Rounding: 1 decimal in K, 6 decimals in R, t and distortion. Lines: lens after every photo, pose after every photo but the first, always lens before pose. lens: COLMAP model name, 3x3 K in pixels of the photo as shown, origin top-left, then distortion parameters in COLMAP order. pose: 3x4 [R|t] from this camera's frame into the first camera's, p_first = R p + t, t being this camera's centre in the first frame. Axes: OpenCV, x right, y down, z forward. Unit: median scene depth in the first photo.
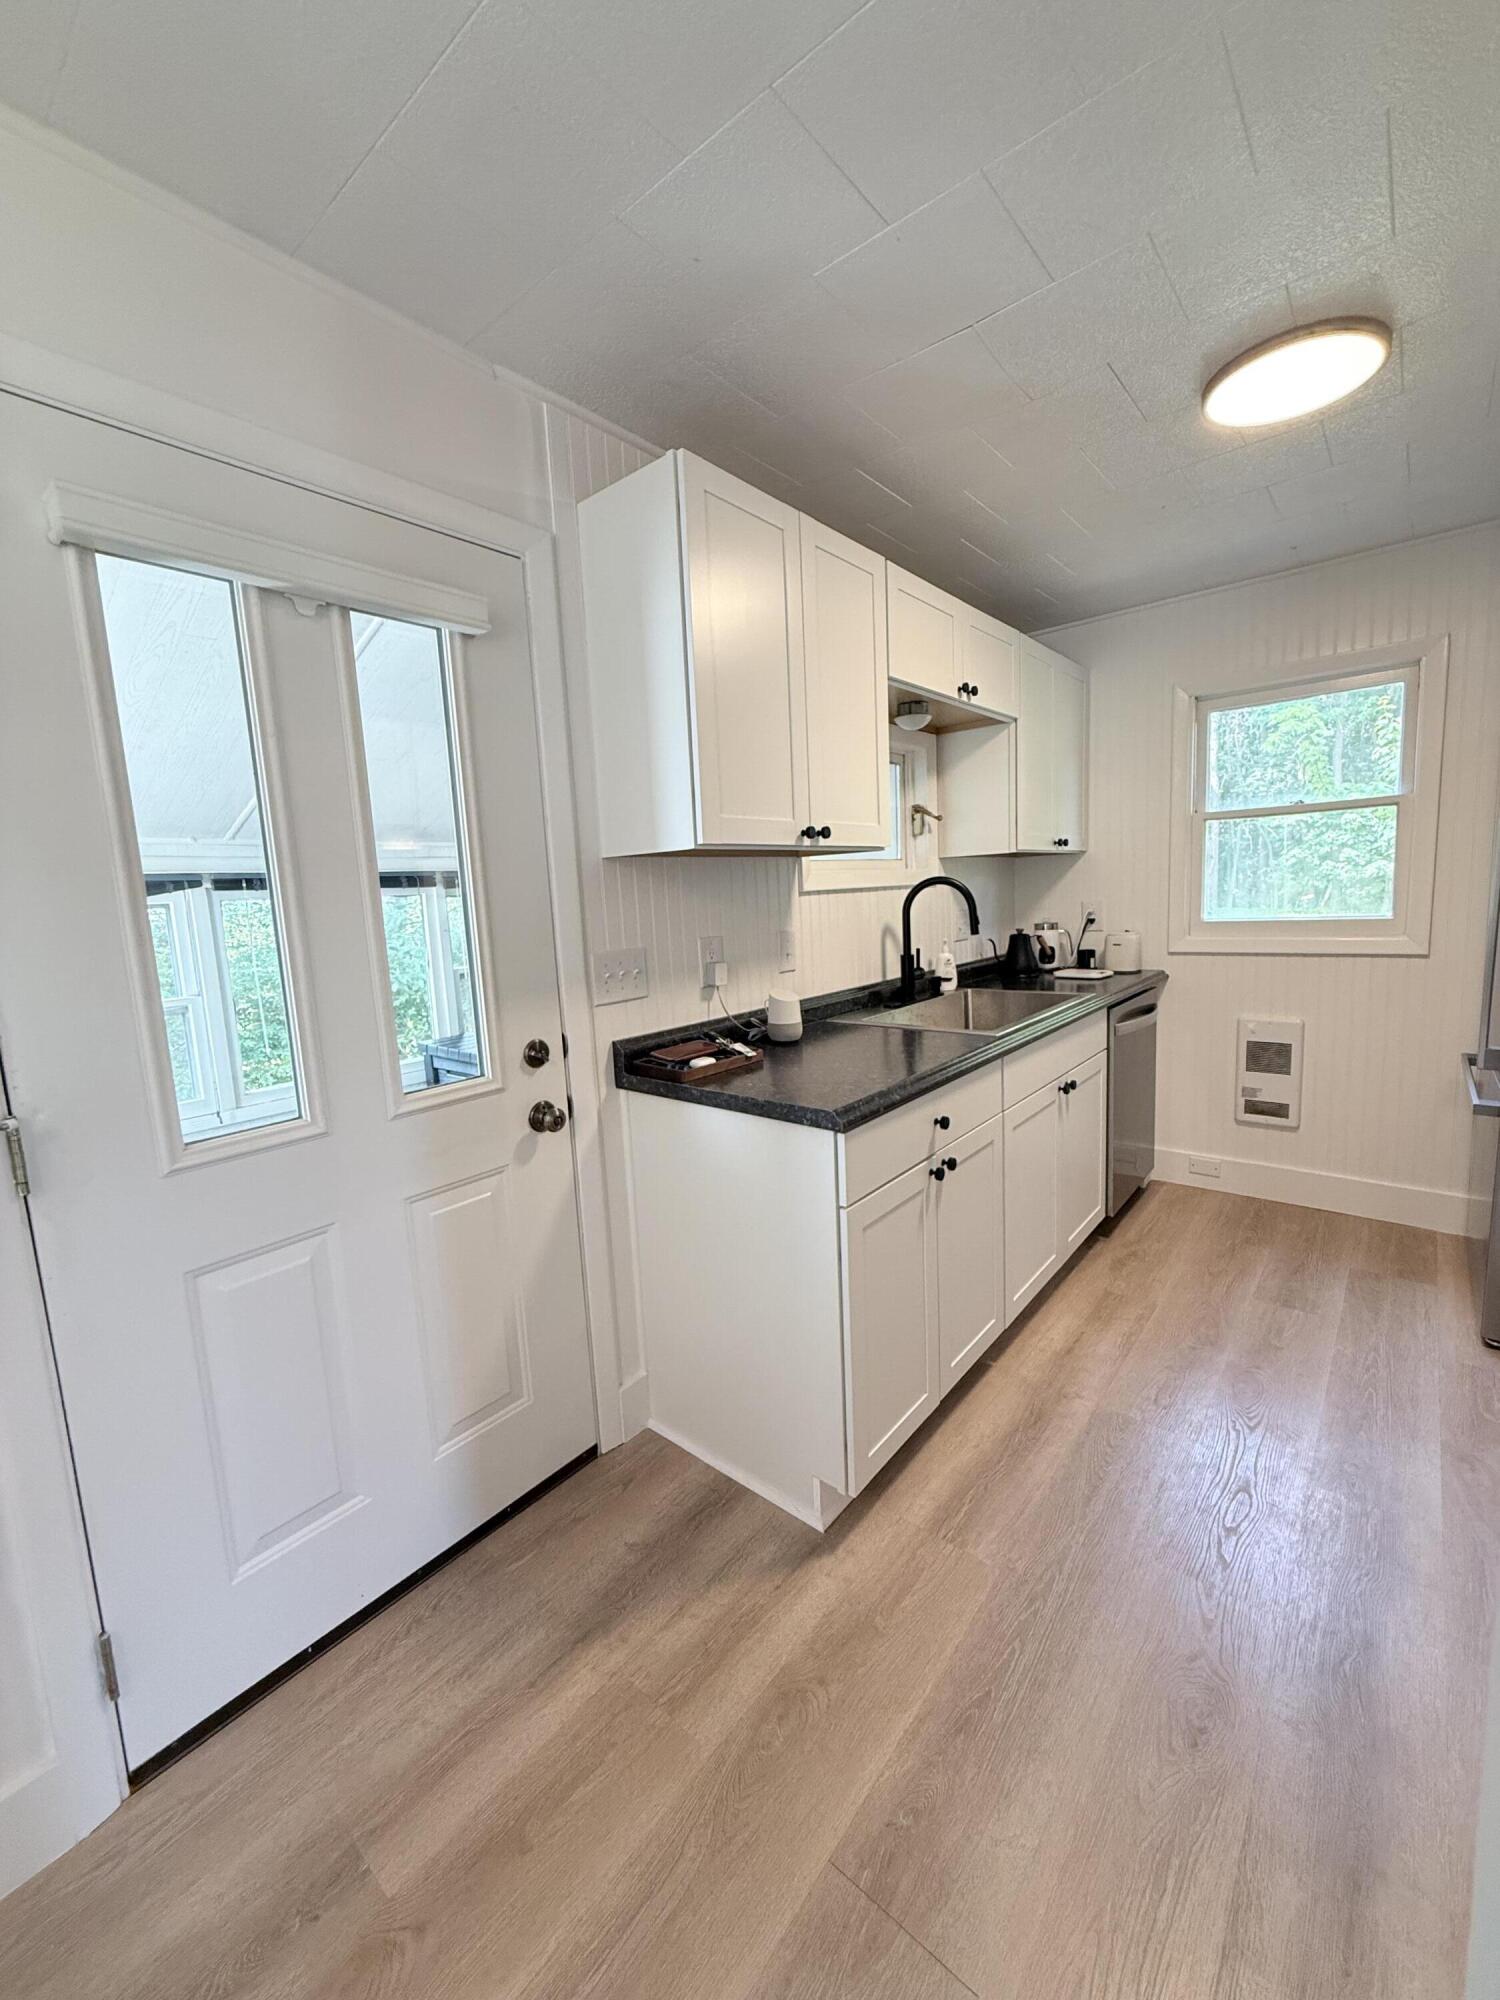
lens RADIAL K [[796.5, 0, 753.2], [0, 796.5, 994.4], [0, 0, 1]] dist [0.000184, 0.000464]
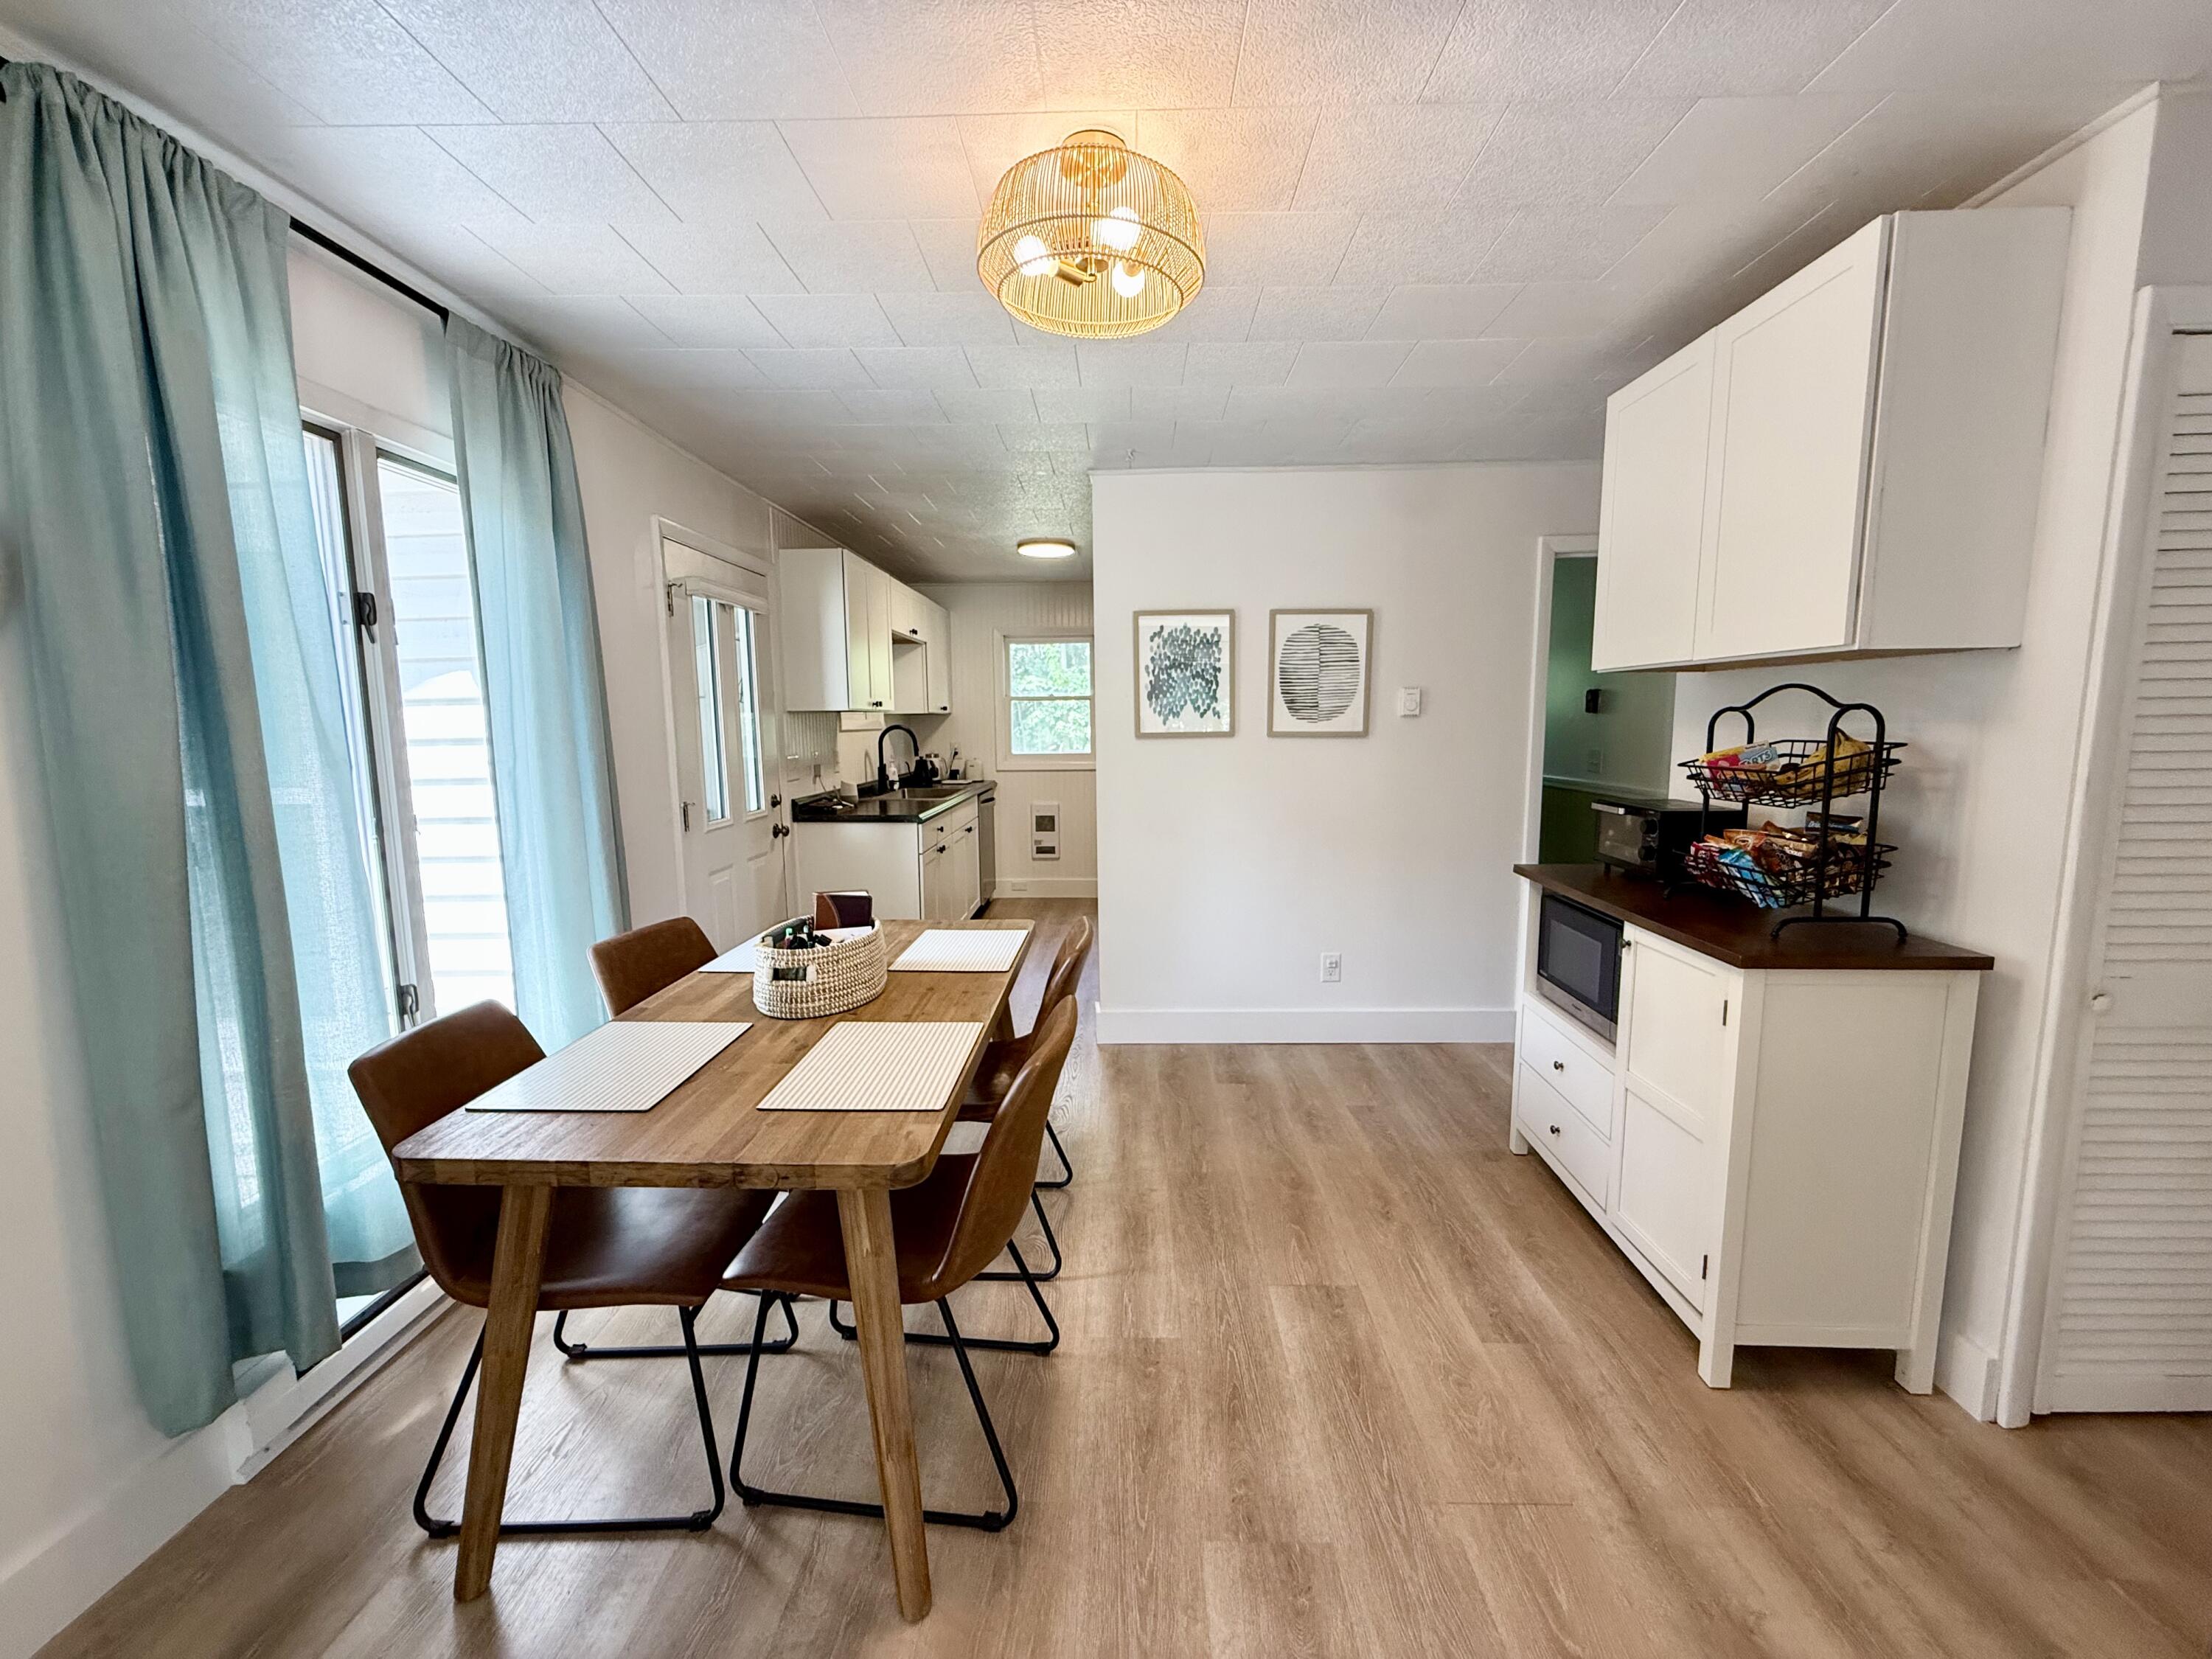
lens RADIAL K [[880.9, 0, 1099.5], [0, 880.9, 831.5], [0, 0, 1]] dist [0.000184, 0.000464]
pose [[0.786933, -0.036821, 0.615939, -0.709064], [0.052272, 0.998608, -0.007087, 0.147842], [-0.614821, 0.037773, 0.787762, -0.957194]]
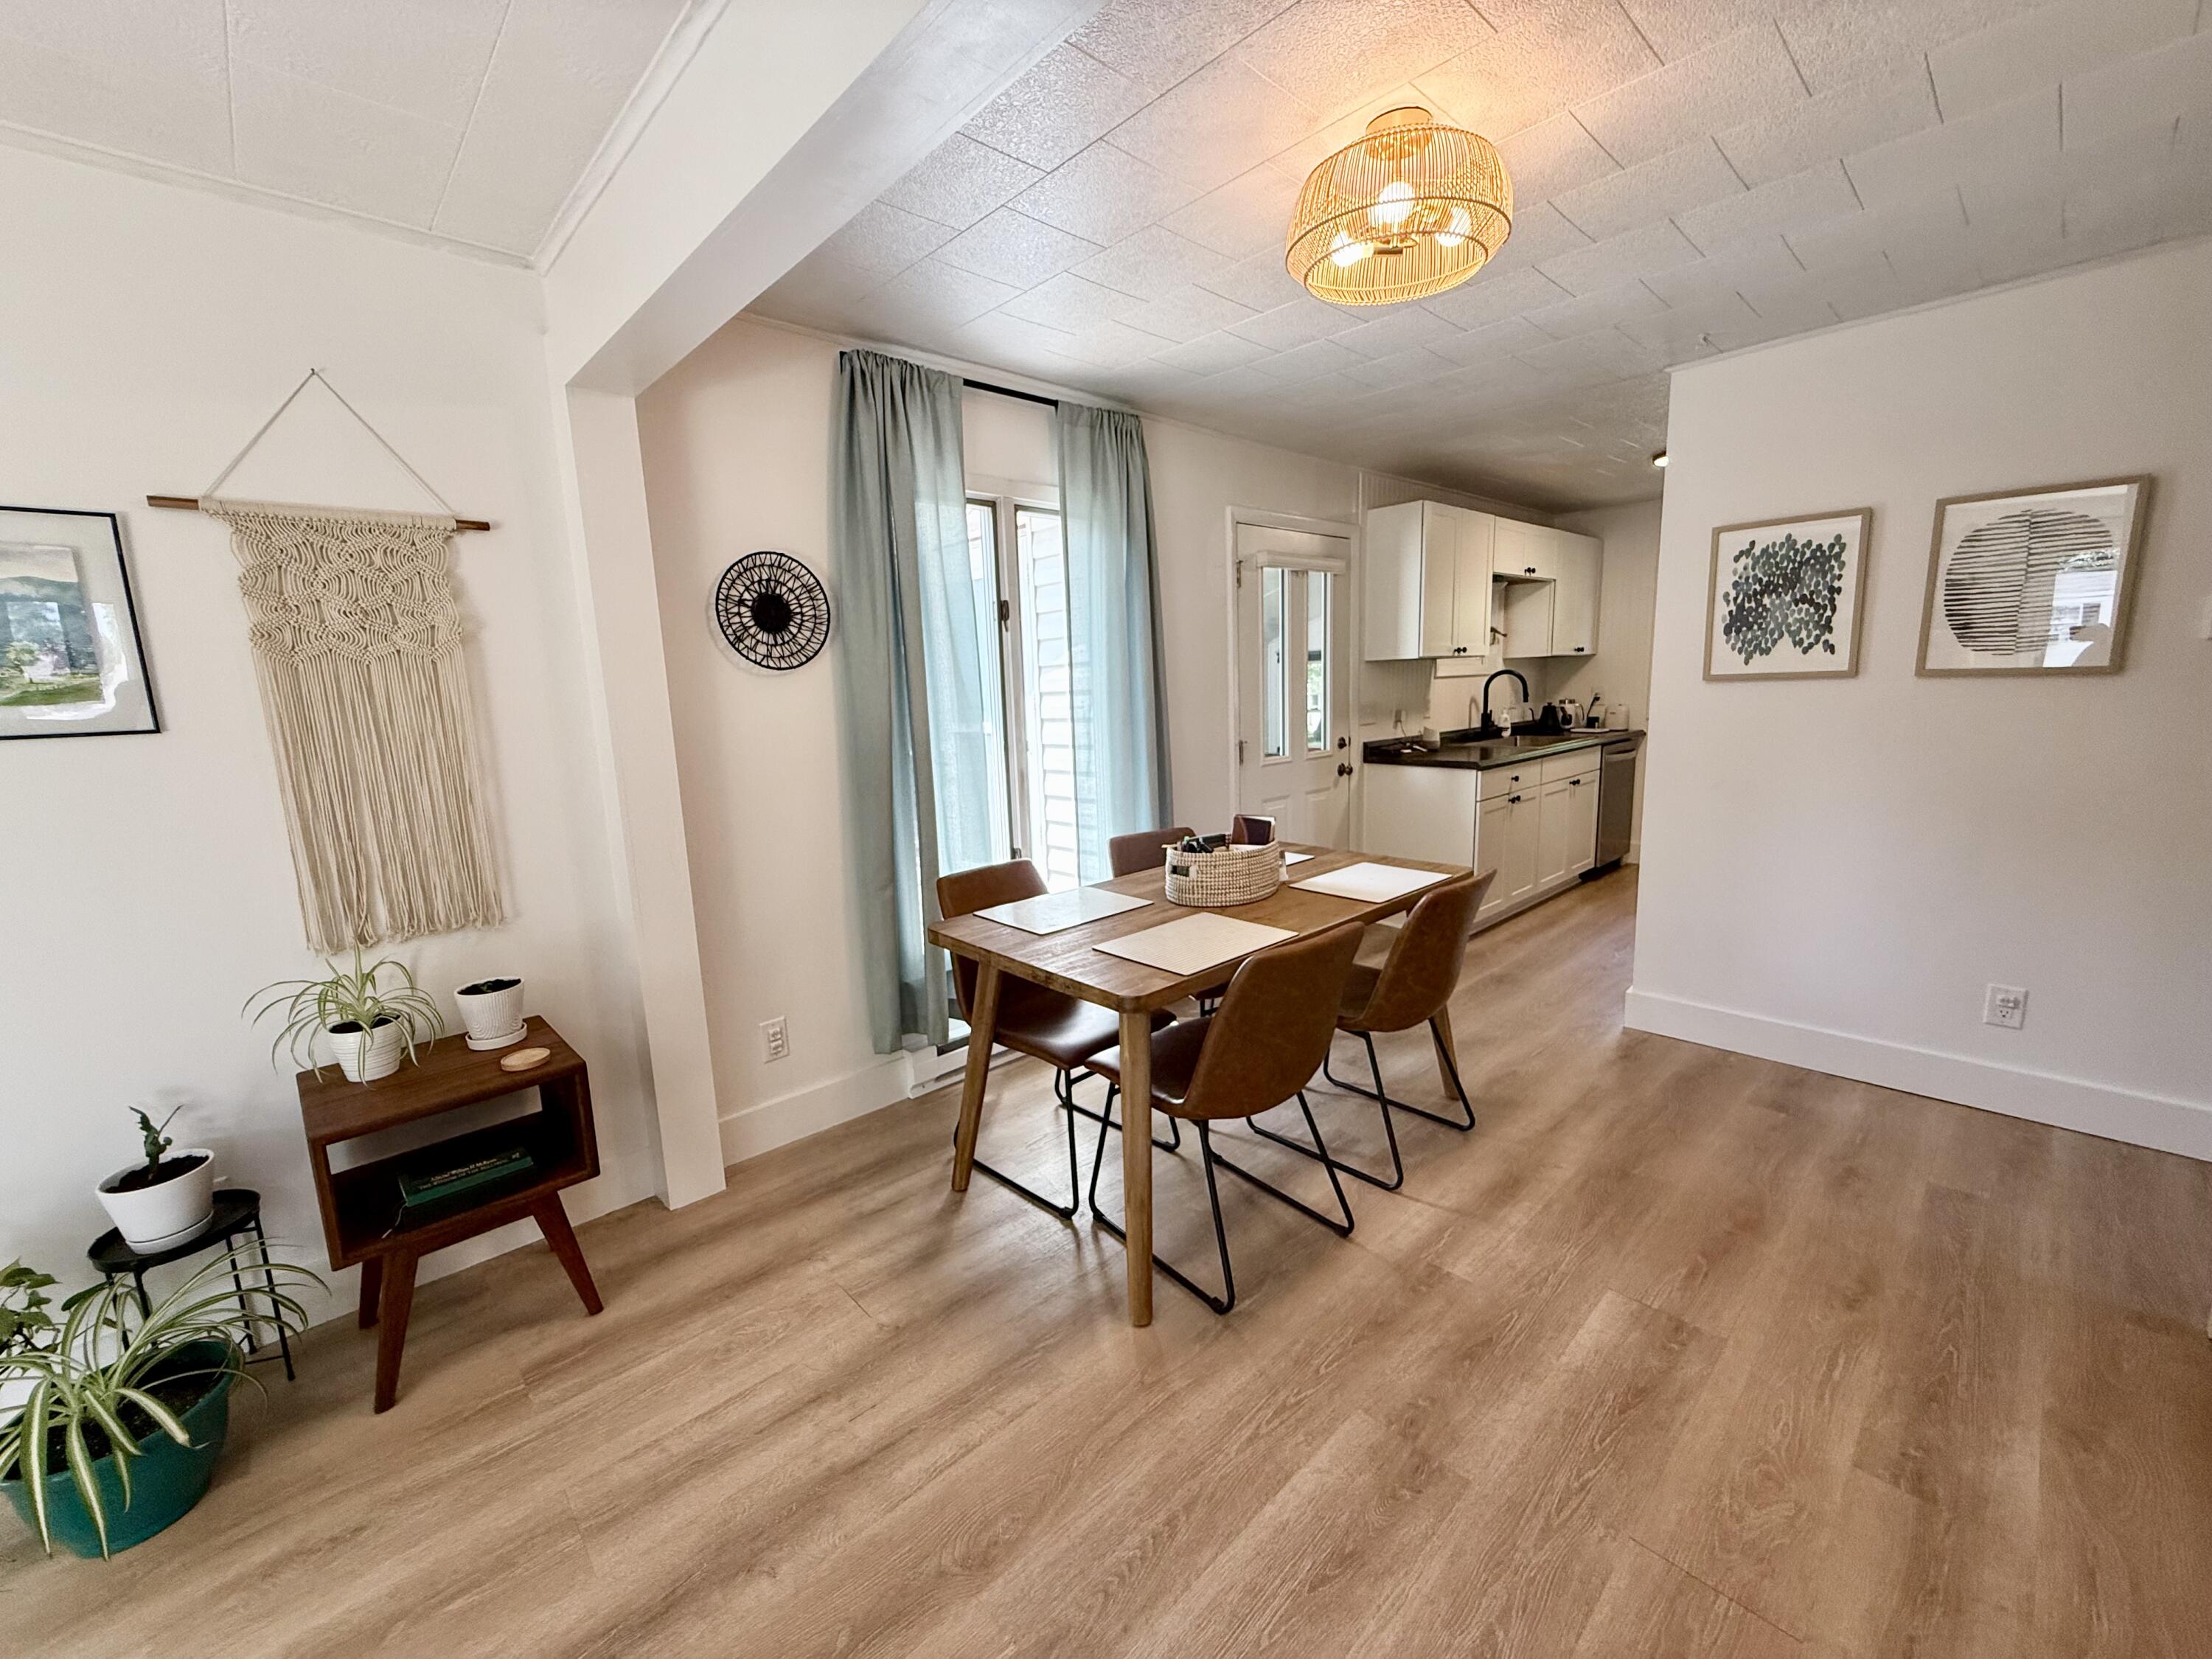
lens RADIAL K [[880.9, 0, 1103.2], [0, 880.9, 832.6], [0, 0, 1]] dist [0.000184, 0.000464]
pose [[0.991629, 0.034613, -0.124396, -0.436057], [-0.029103, 0.998525, 0.045837, 0.164202], [0.125799, -0.041833, 0.991173, -1.175799]]
